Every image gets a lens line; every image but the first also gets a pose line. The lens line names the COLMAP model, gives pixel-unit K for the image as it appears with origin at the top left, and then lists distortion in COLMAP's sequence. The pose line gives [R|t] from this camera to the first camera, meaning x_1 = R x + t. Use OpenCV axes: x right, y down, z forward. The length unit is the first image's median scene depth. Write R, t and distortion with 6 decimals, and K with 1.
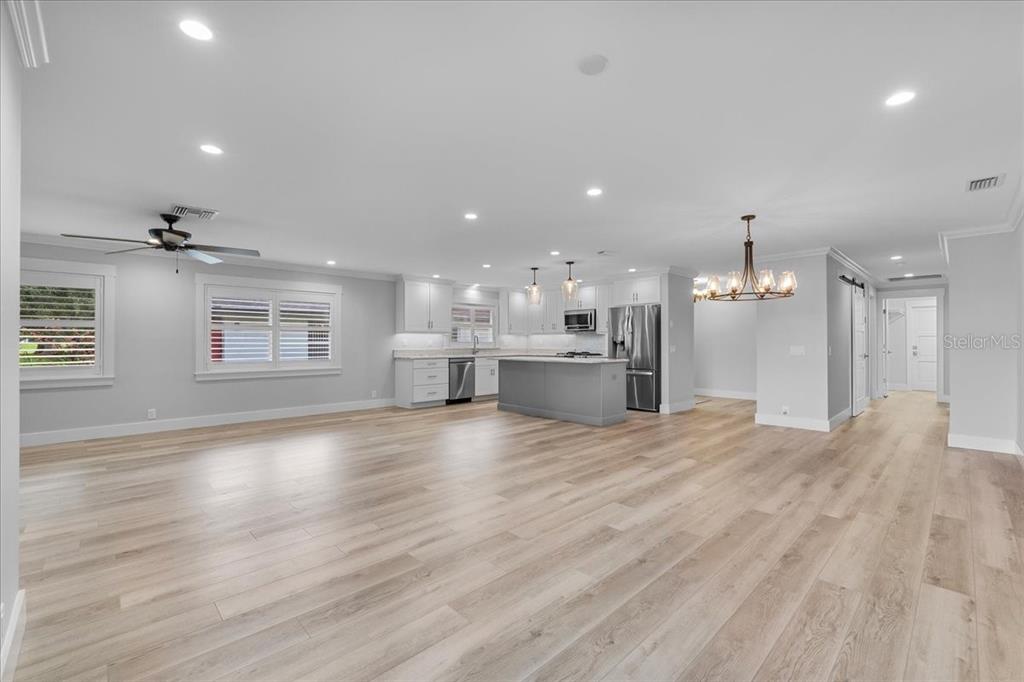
lens RADIAL K [[433.3, 0, 512.0], [0, 433.3, 341.0], [0, 0, 1]] dist [0.000018, 0.000007]
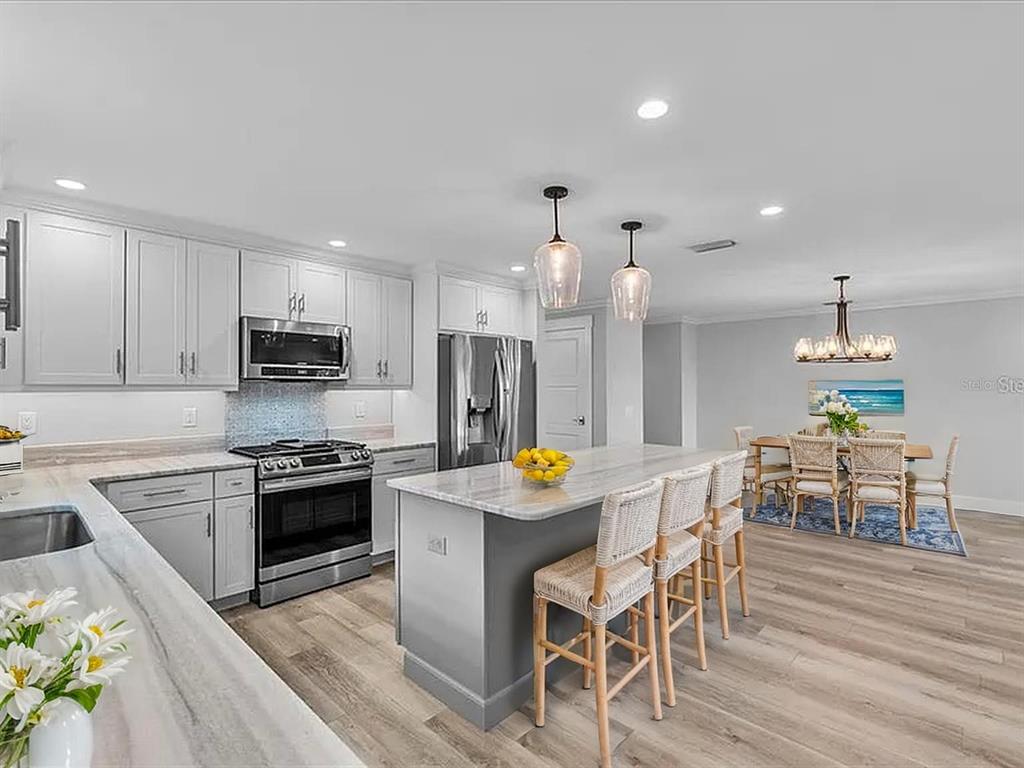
lens RADIAL K [[493.6, 0, 512.0], [0, 493.6, 384.0], [0, 0, 1]] dist [0.000196, -0.000062]
pose [[-0.043136, 0.005678, 0.999053, -0.303768], [-0.000350, 0.999984, -0.005698, -0.023761], [-0.999069, -0.000595, -0.043134, 1.043570]]
